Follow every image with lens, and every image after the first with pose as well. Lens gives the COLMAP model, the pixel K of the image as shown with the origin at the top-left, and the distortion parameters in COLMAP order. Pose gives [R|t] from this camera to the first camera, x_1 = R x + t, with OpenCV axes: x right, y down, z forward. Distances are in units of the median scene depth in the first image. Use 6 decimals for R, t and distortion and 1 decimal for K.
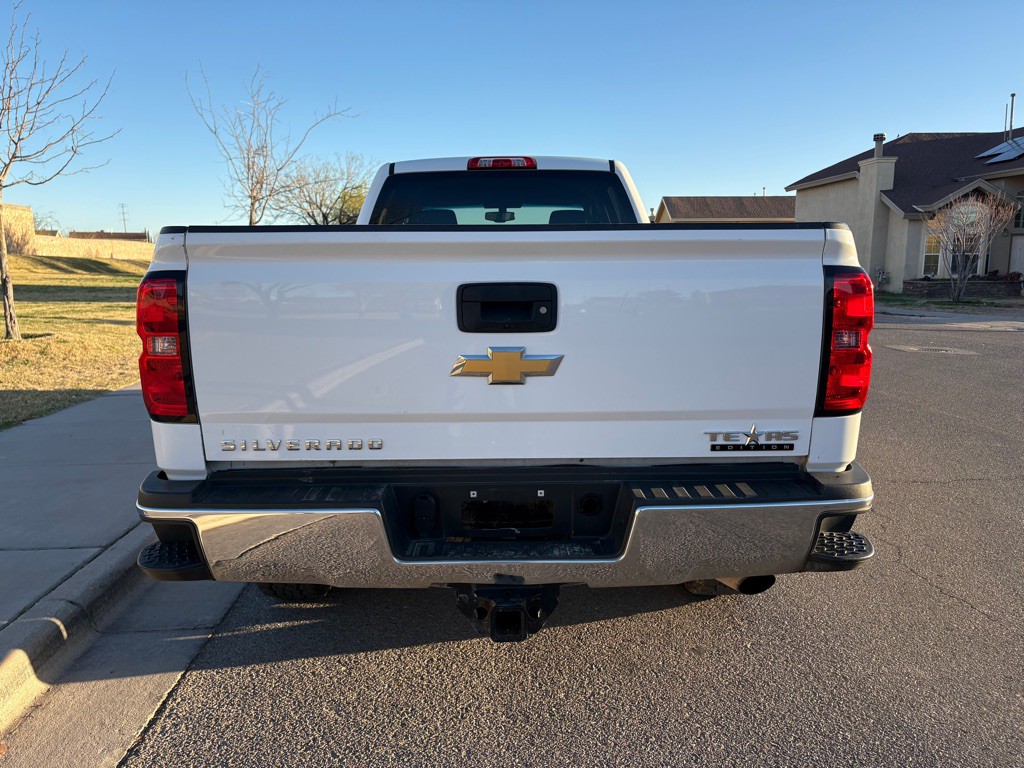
lens RADIAL K [[765.3, 0, 512.0], [0, 765.3, 384.0], [0, 0, 1]] dist [0.017744, -0.004206]
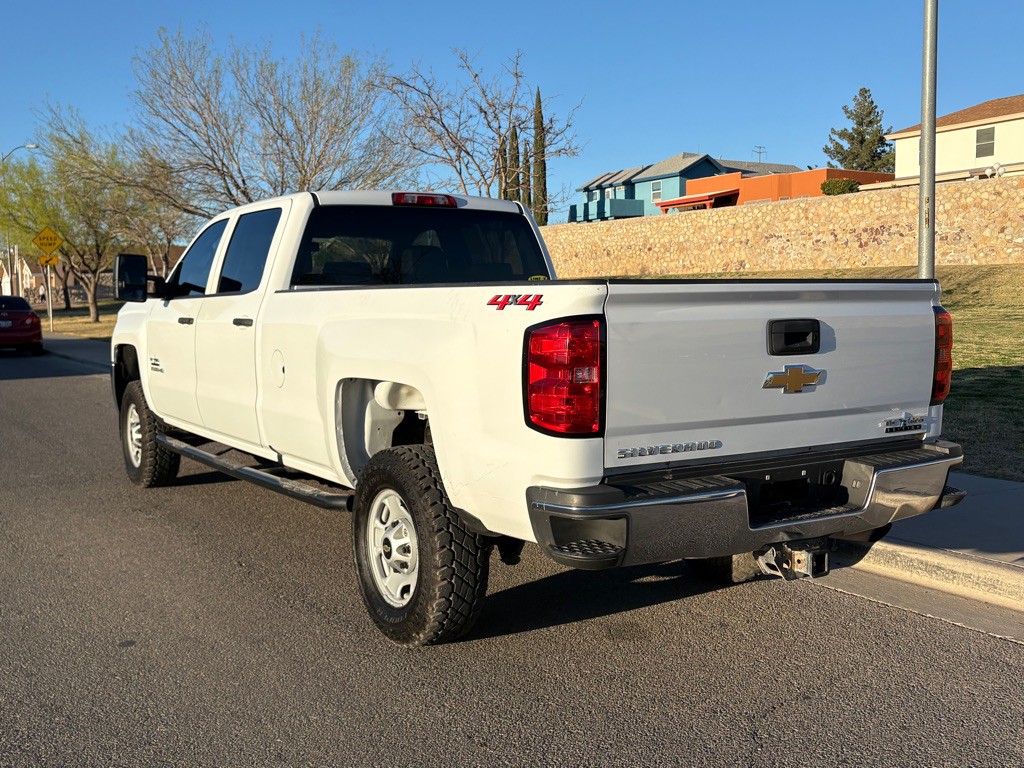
lens RADIAL K [[1039.2, 0, 530.0], [0, 1039.2, 383.0], [0, 0, 1]] dist [0.017652, 0.210746]
pose [[0.845817, -0.039695, 0.531995, -0.299319], [0.080710, 0.995271, -0.054057, 0.009970], [-0.527333, 0.088660, 0.845020, -0.073100]]
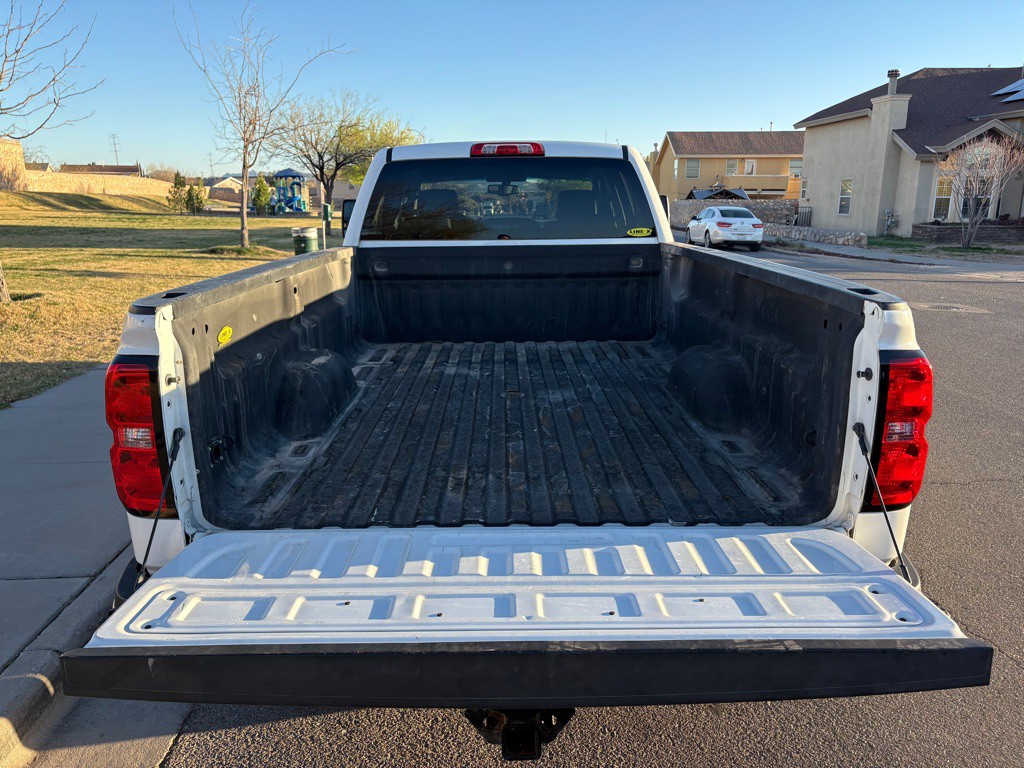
lens RADIAL K [[765.1, 0, 512.0], [0, 765.1, 384.0], [0, 0, 1]] dist [0.039668, -0.043650]
pose [[0.999998, 0.002015, 0.000110, -0.003411], [-0.002017, 0.996897, 0.078694, -0.038598], [0.000049, -0.078694, 0.996899, 0.023408]]
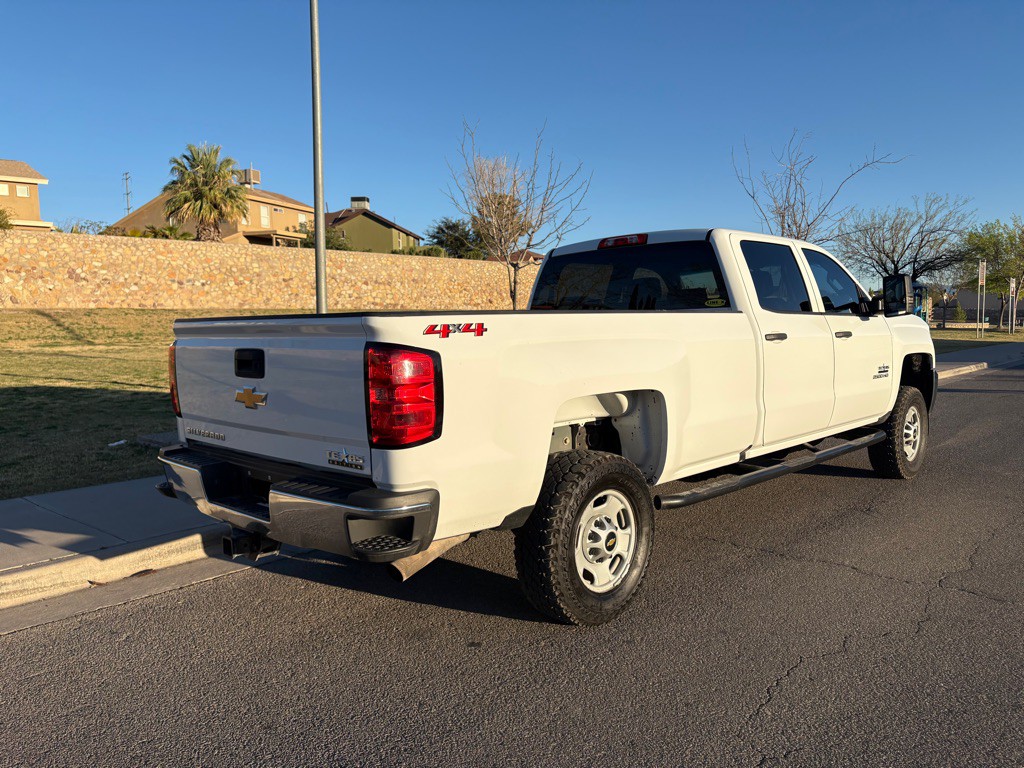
lens RADIAL K [[765.3, 0, 512.0], [0, 765.3, 384.0], [0, 0, 1]] dist [0.017744, -0.004206]
pose [[0.719081, 0.047408, -0.693307, 0.338037], [-0.092829, 0.995282, -0.028222, -0.012598], [0.688698, 0.084653, 0.720089, 0.034110]]
